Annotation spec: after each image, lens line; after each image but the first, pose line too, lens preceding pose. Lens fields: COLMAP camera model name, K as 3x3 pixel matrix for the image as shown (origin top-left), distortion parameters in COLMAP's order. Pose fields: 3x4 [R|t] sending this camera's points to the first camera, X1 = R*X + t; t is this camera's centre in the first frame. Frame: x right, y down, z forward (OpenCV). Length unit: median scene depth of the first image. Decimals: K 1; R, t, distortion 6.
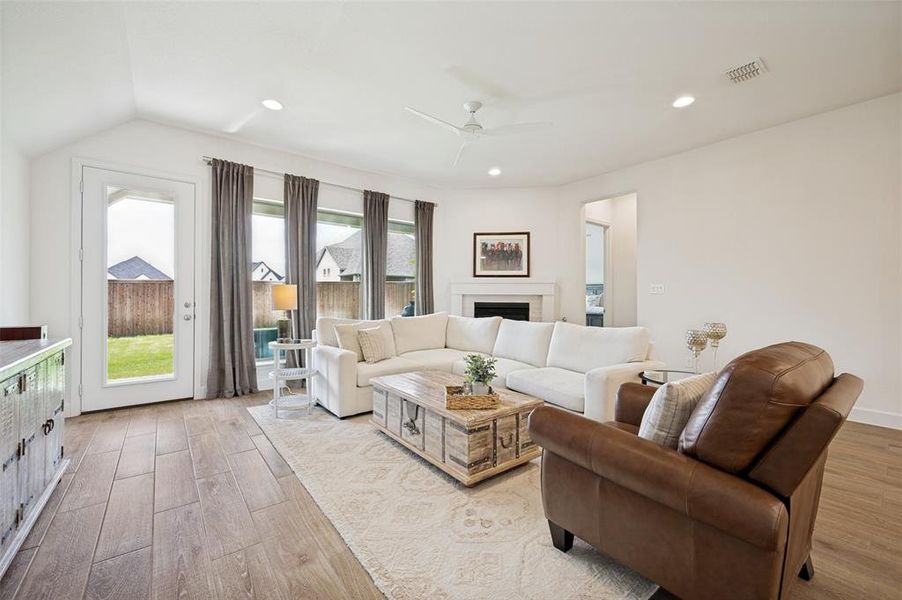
lens RADIAL K [[365.3, 0, 451.0], [0, 365.3, 300.0], [0, 0, 1]] dist [-0.000228, 0.000043]
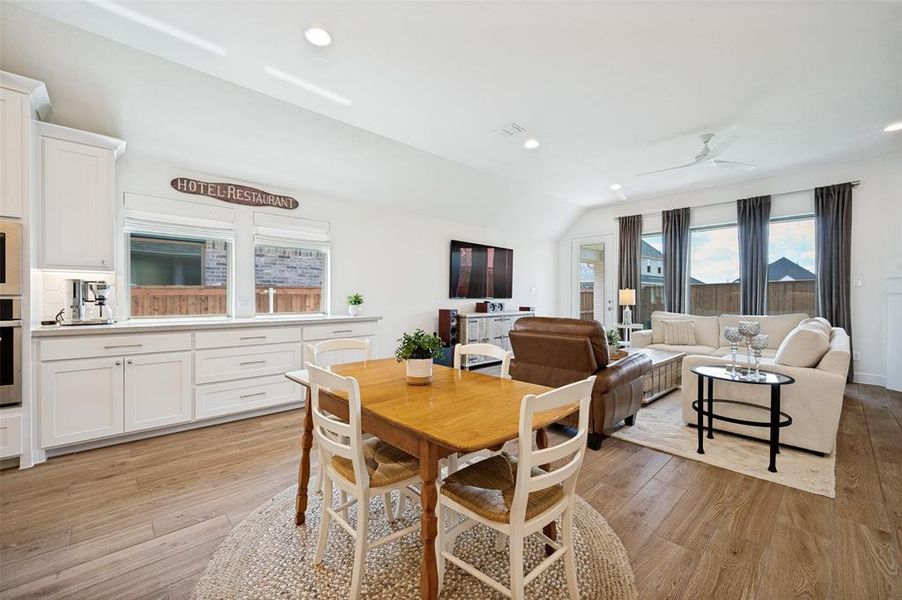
lens RADIAL K [[365.3, 0, 451.0], [0, 365.3, 300.0], [0, 0, 1]] dist [-0.000228, 0.000043]
pose [[0.087658, 0.005315, -0.996136, 0.768019], [-0.009510, 0.999945, 0.004499, 0.004590], [0.996105, 0.009079, 0.087703, 0.039266]]
